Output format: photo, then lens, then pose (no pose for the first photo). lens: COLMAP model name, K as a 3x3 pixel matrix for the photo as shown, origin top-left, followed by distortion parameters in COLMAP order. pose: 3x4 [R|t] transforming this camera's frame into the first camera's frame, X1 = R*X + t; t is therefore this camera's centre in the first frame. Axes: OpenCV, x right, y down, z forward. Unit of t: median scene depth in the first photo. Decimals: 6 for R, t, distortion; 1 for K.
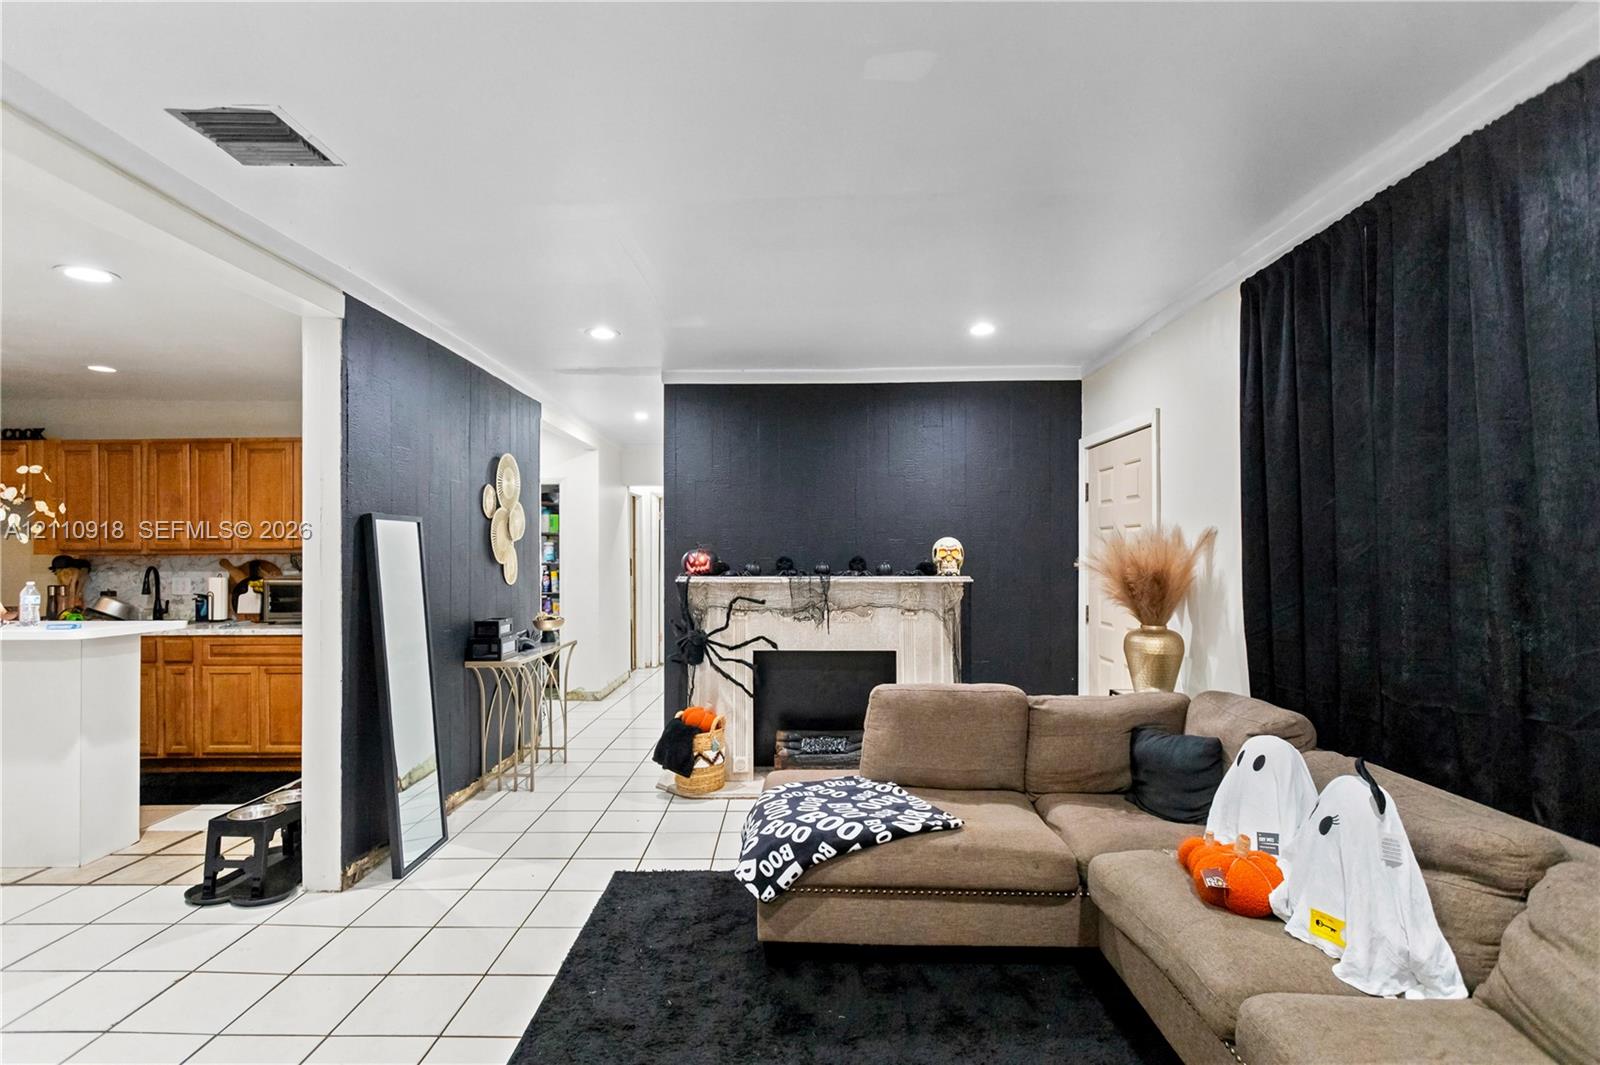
lens RADIAL K [[782.1, 0, 787.2], [0, 782.1, 549.6], [0, 0, 1]] dist [0.006749, -0.000336]
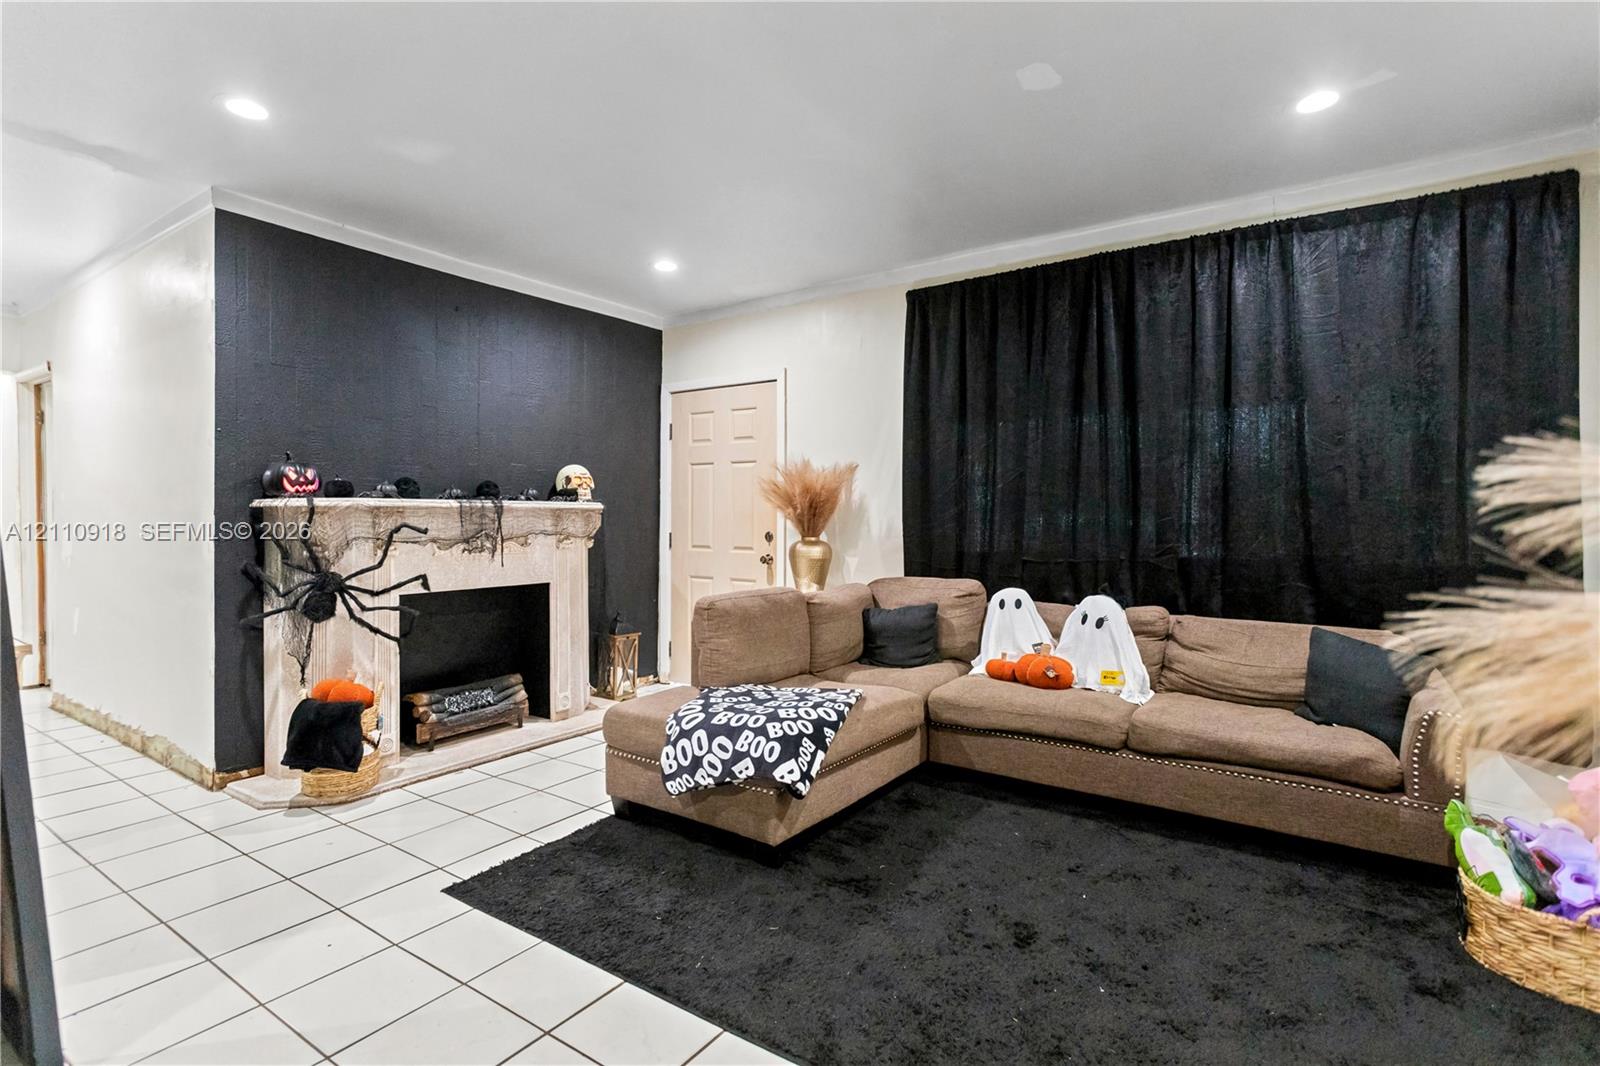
lens RADIAL K [[781.2, 0, 791.4], [0, 781.2, 513.0], [0, 0, 1]] dist [0.005646, 0.000069]
pose [[0.555756, 0.005861, 0.831325, -0.476353], [-0.008201, 0.999965, -0.001567, 0.046078], [-0.831305, -0.005947, 0.555785, 0.246529]]
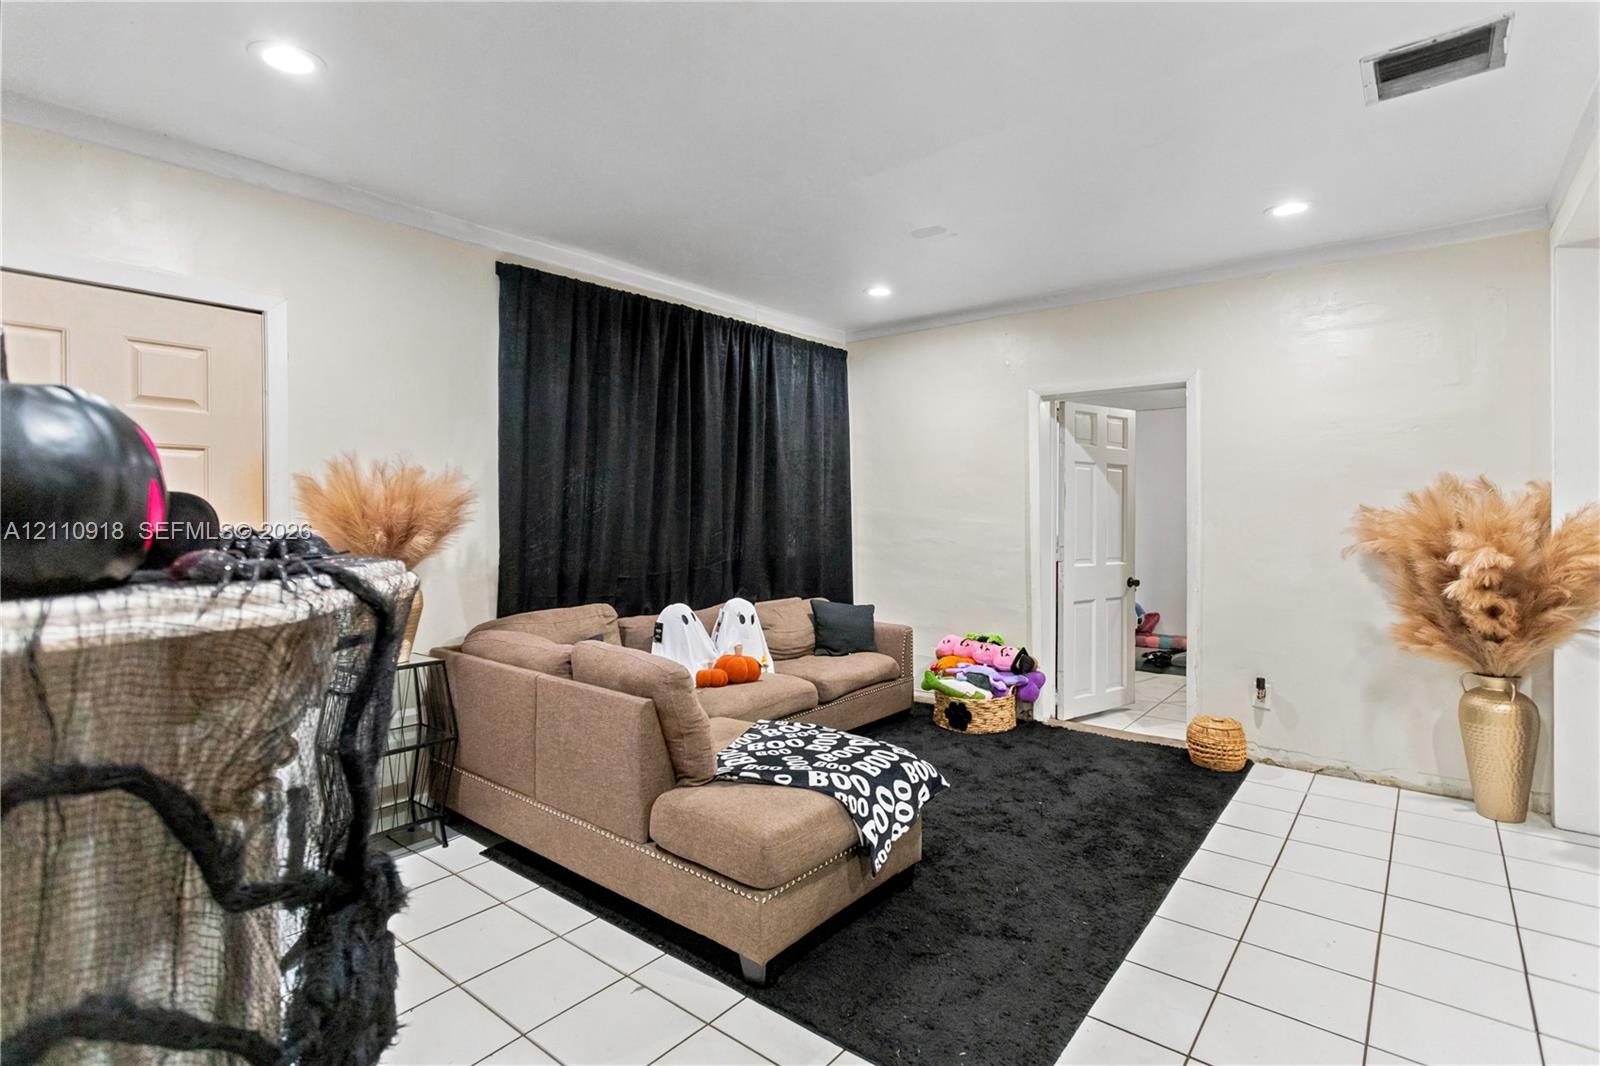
lens RADIAL K [[781.2, 0, 791.4], [0, 781.2, 513.0], [0, 0, 1]] dist [0.005646, 0.000069]
pose [[-0.782379, 0.003749, 0.622791, -0.310249], [0.004491, 0.999990, -0.000377, 0.022274], [-0.622786, 0.002501, -0.782388, 1.081383]]
